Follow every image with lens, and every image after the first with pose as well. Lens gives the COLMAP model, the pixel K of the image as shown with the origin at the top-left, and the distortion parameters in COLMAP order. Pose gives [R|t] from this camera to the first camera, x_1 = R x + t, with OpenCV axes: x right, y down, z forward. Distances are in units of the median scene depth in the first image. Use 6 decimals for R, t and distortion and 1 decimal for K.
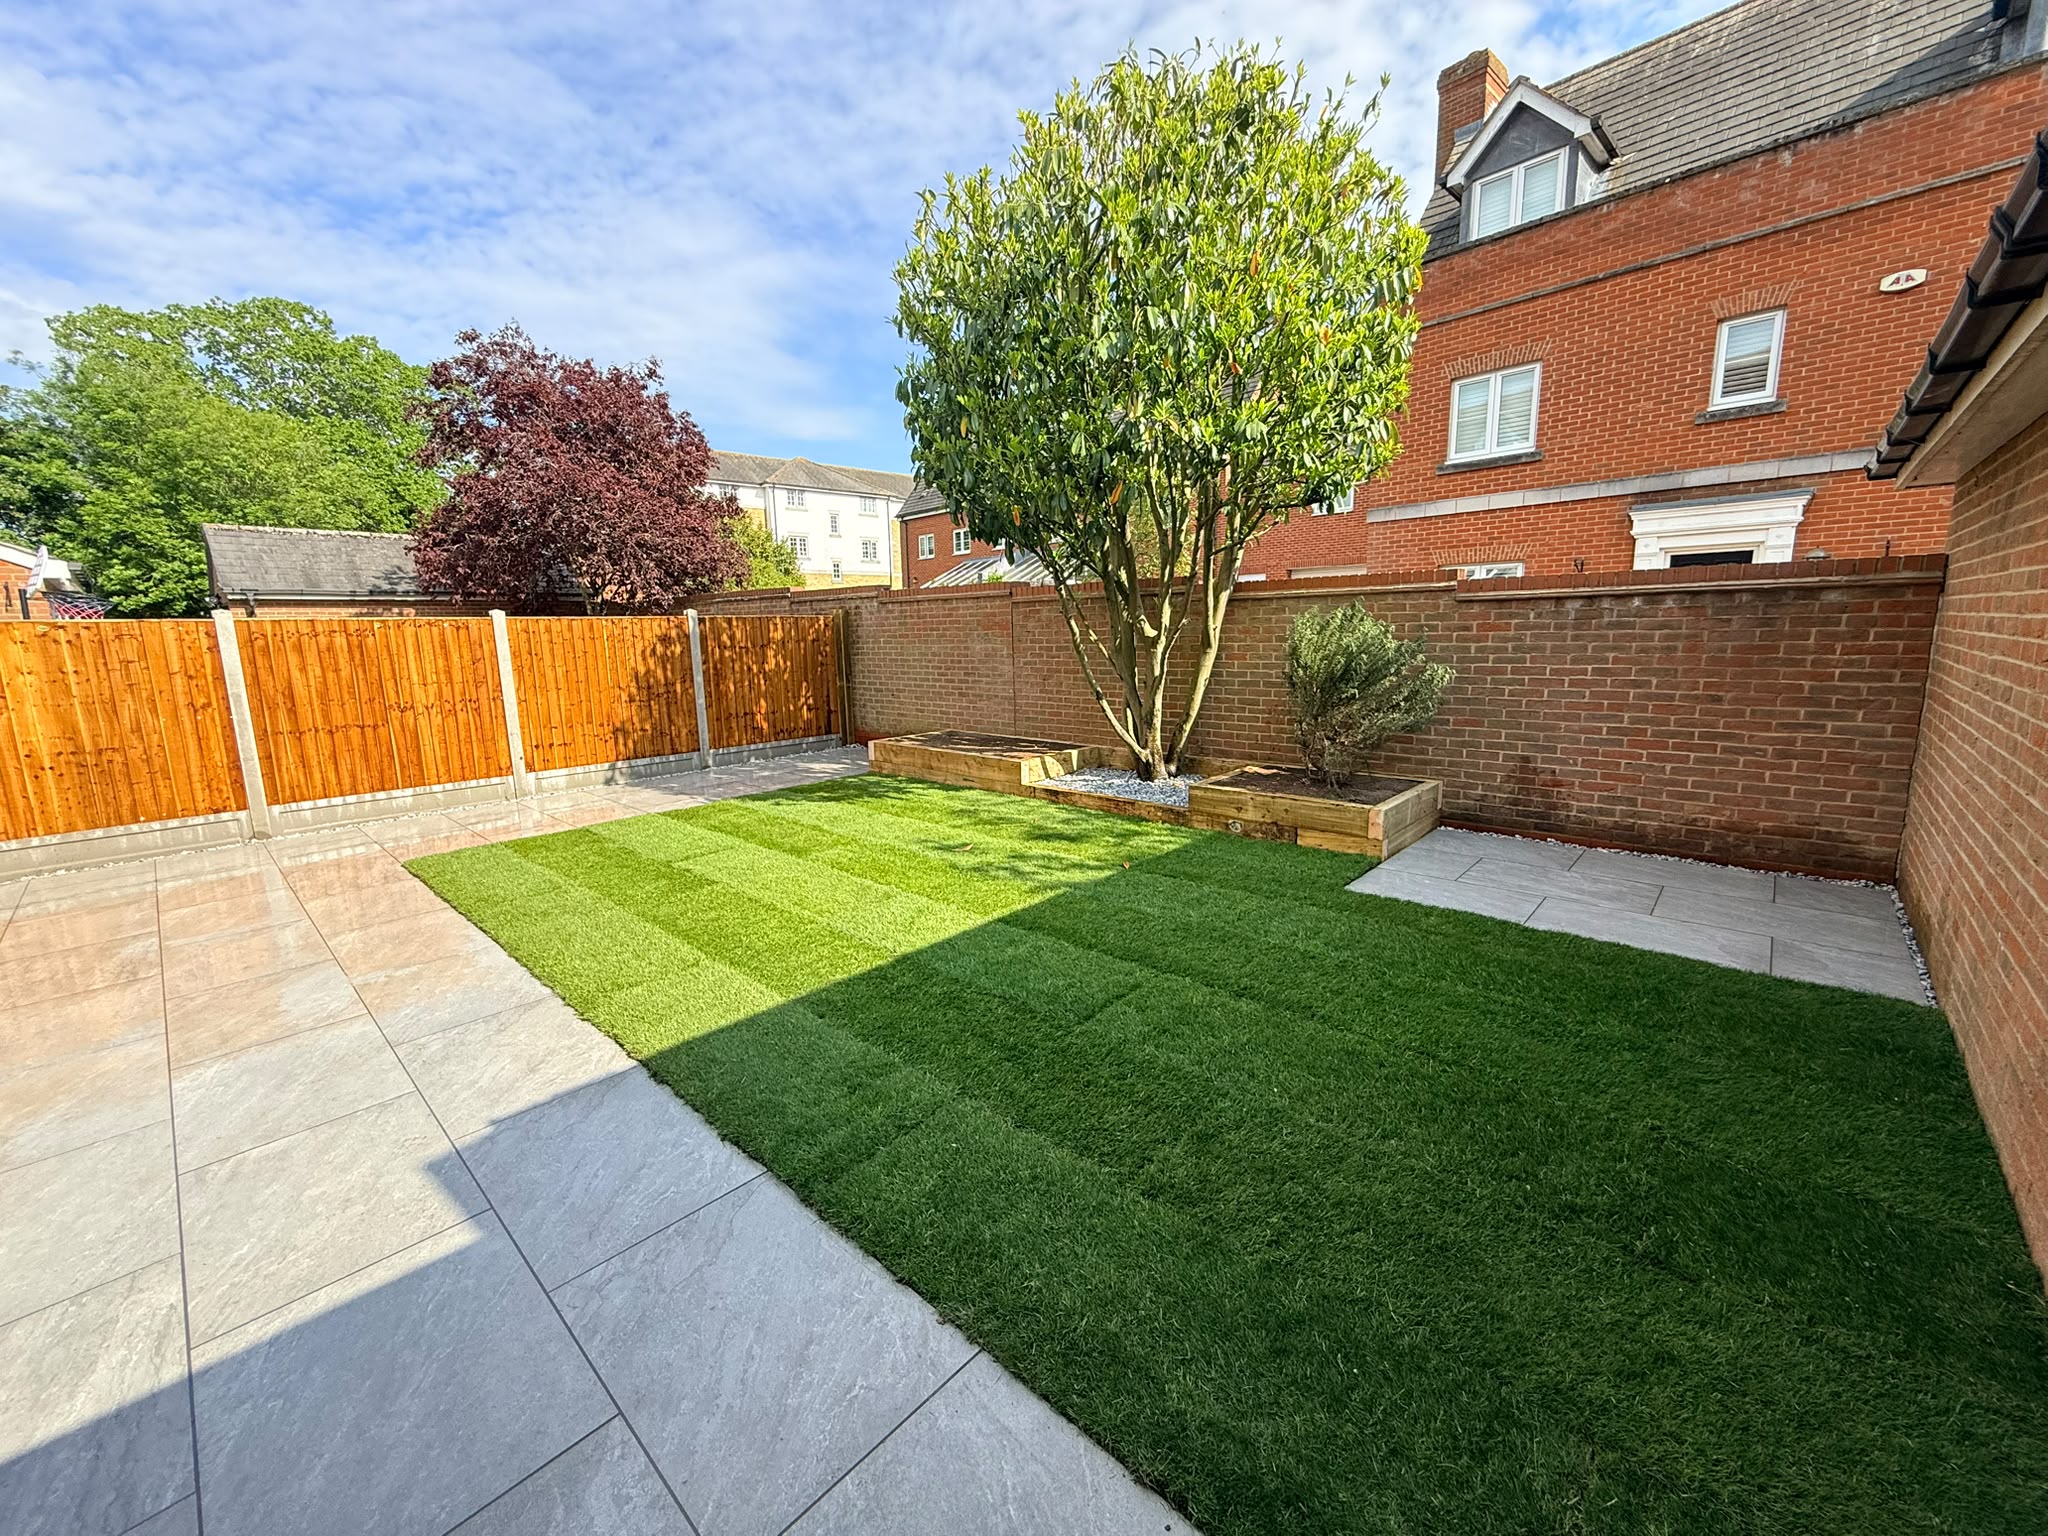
lens RADIAL K [[810.4, 0, 1019.6], [0, 810.4, 774.5], [0, 0, 1]] dist [0.000520, -0.000707]
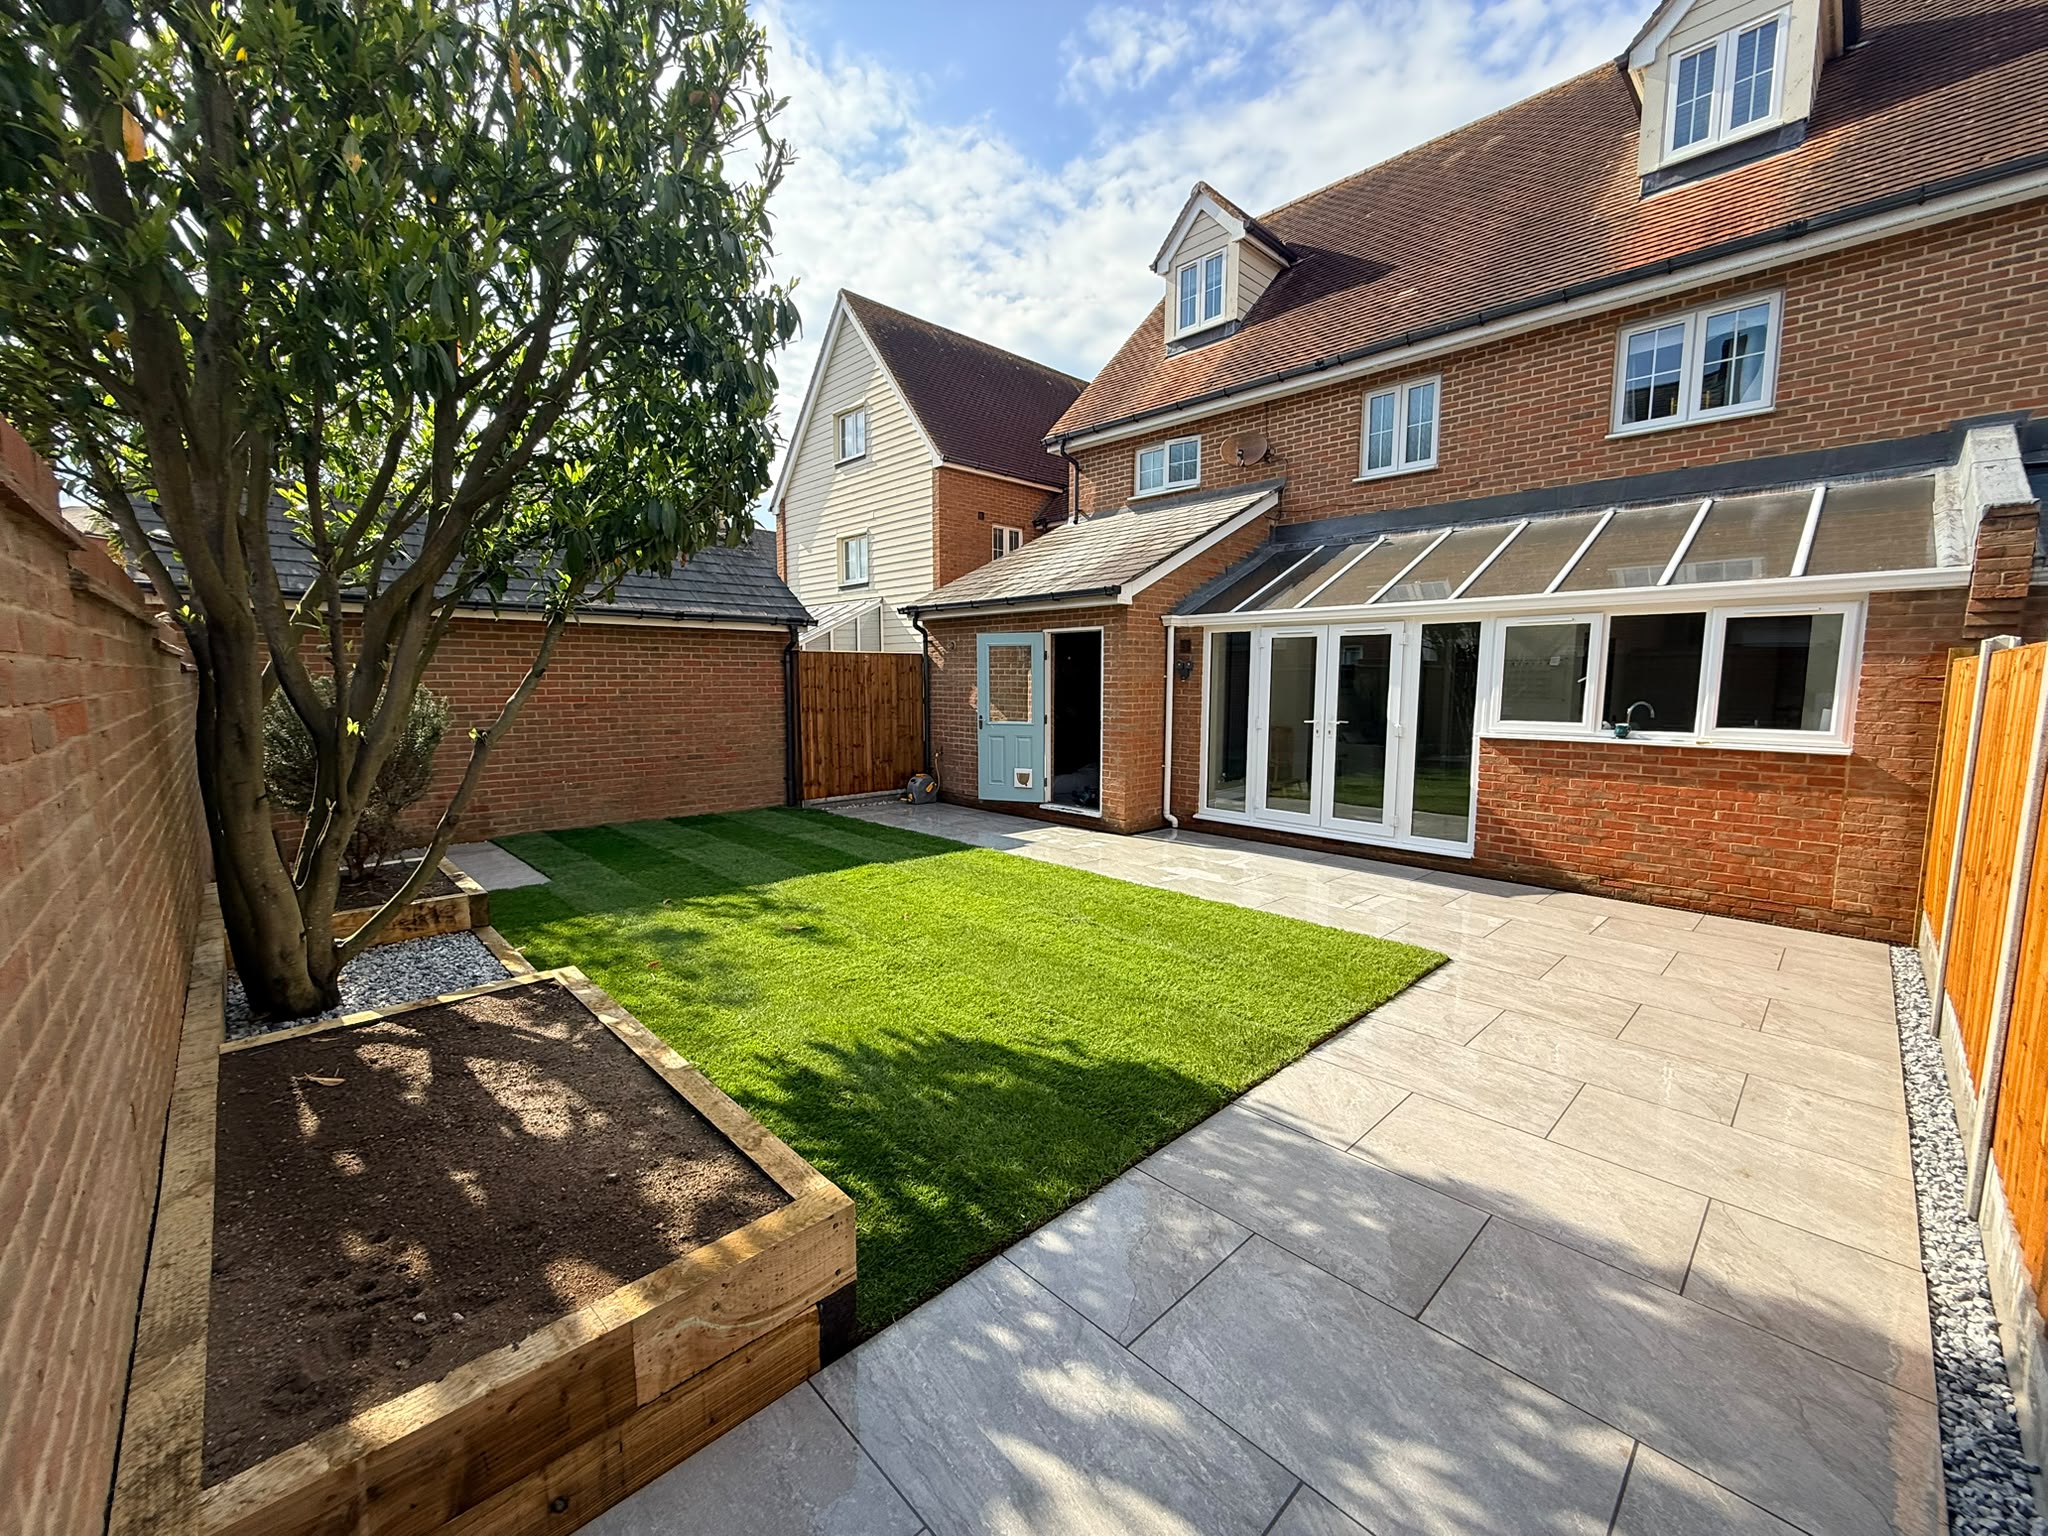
lens RADIAL K [[810.4, 0, 1016.2], [0, 810.4, 767.5], [0, 0, 1]] dist [0.000520, -0.000707]
pose [[-0.998034, 0.014169, 0.061057, -0.372099], [0.031038, 0.958015, 0.285035, -0.326682], [-0.054455, 0.286369, -0.956571, 1.762696]]
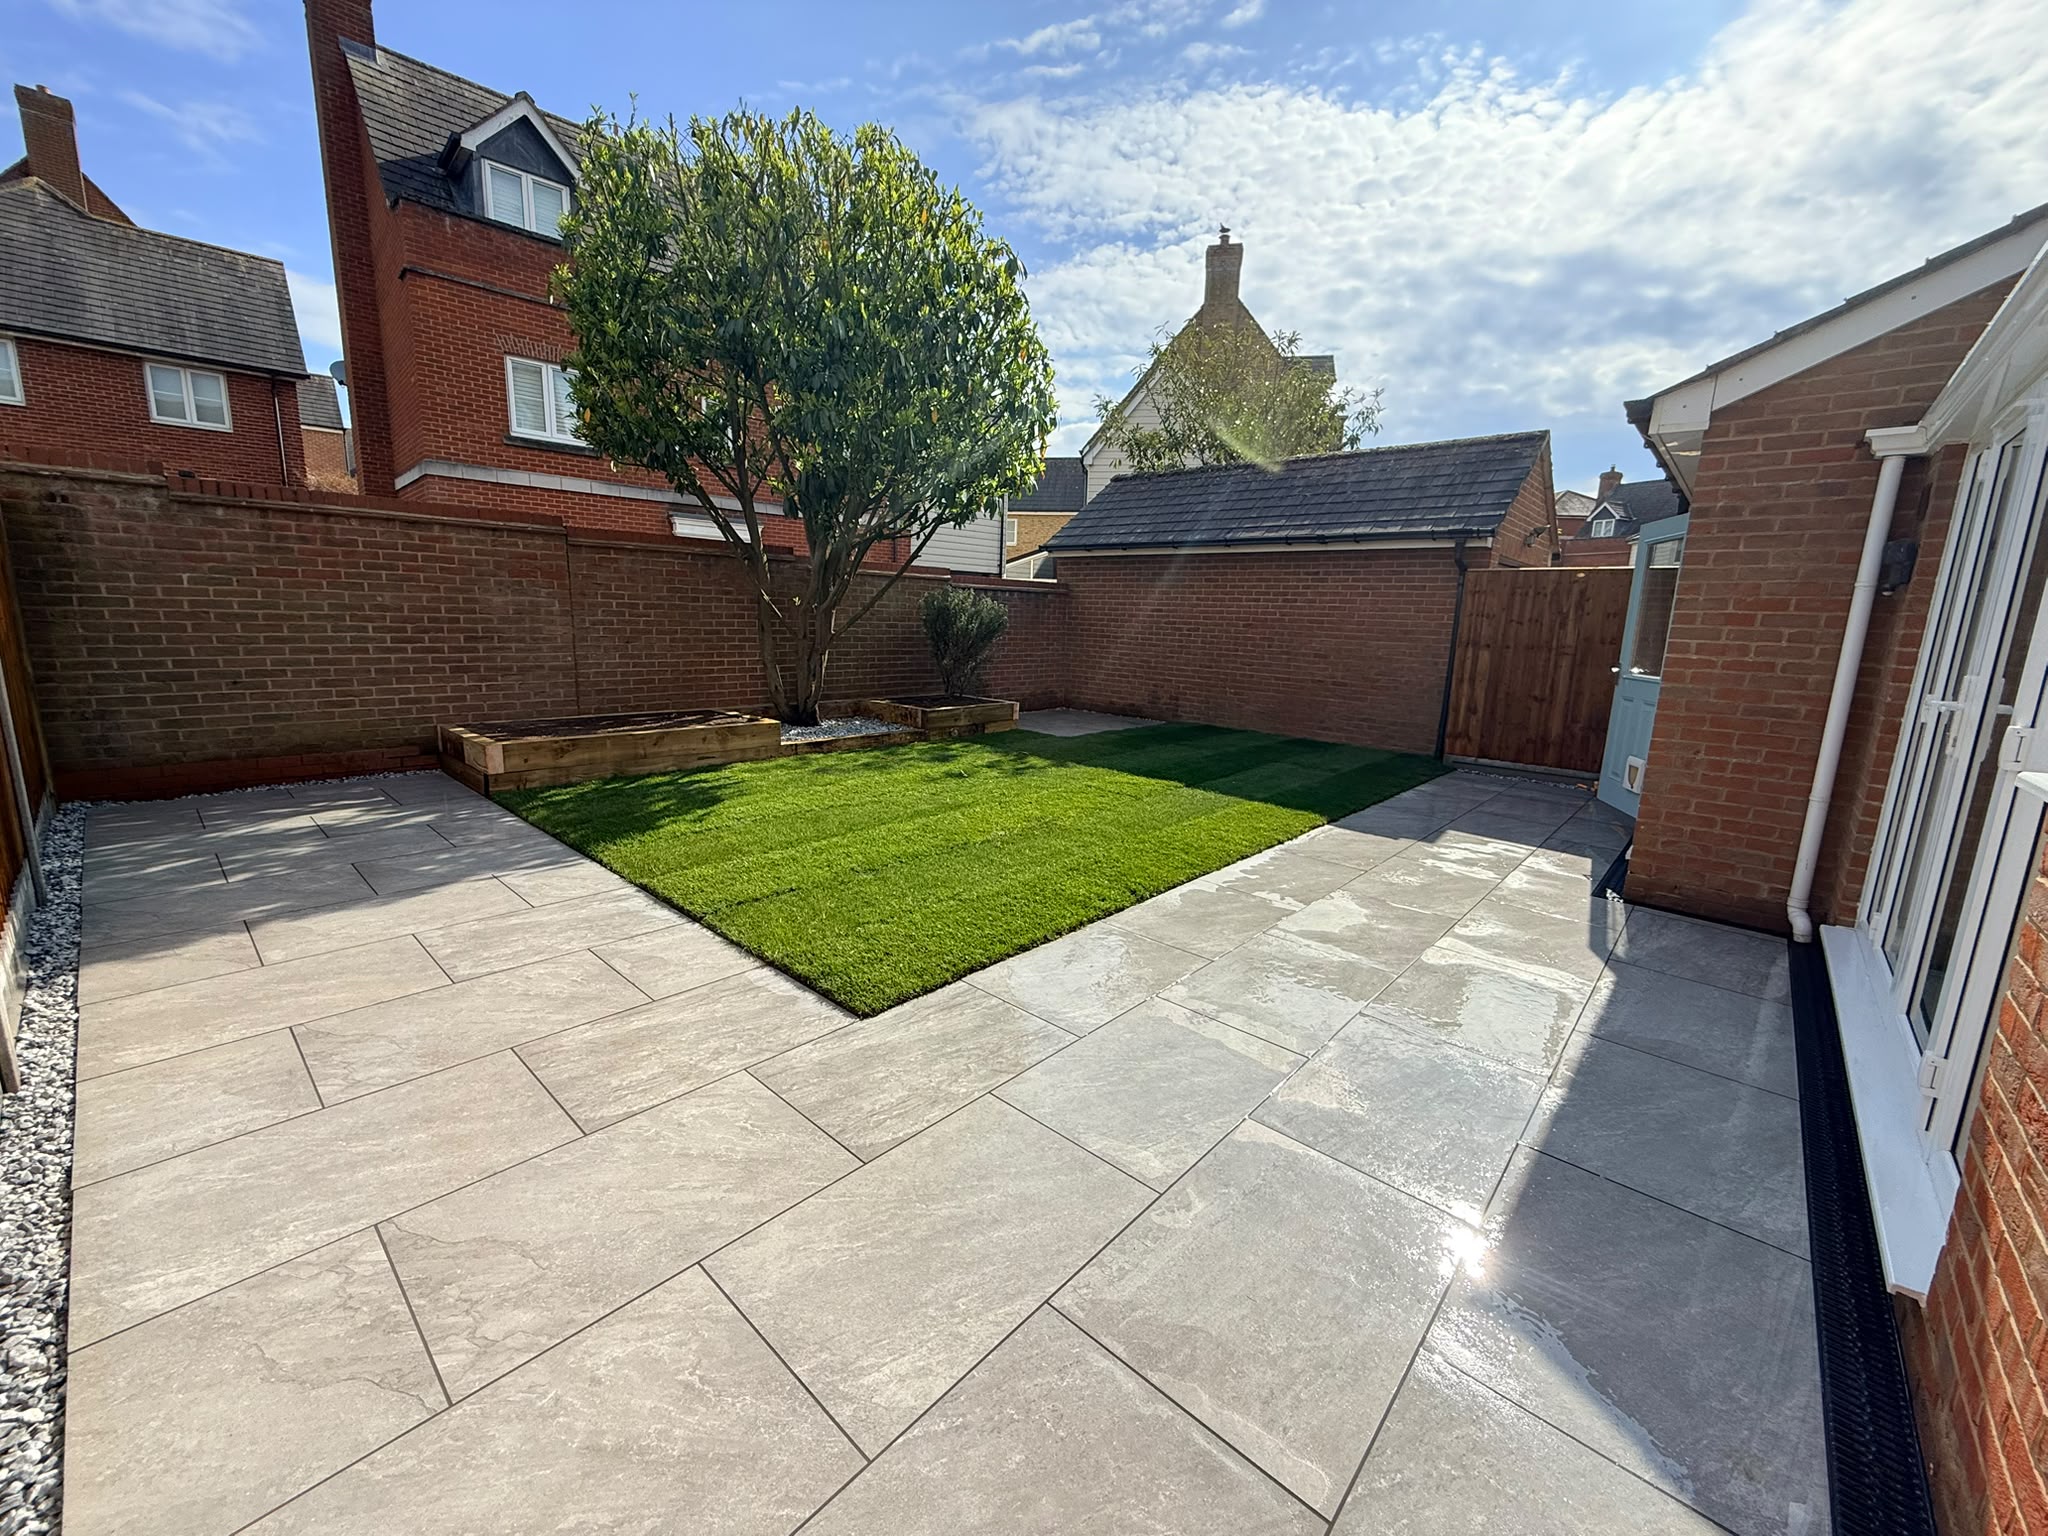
lens RADIAL K [[810.4, 0, 1015.1], [0, 810.4, 761.2], [0, 0, 1]] dist [0.000520, -0.000707]
pose [[-0.011346, -0.158054, 0.987365, -1.216810], [0.145009, 0.976731, 0.158018, -0.103178], [-0.989365, 0.144970, 0.011838, 0.885069]]
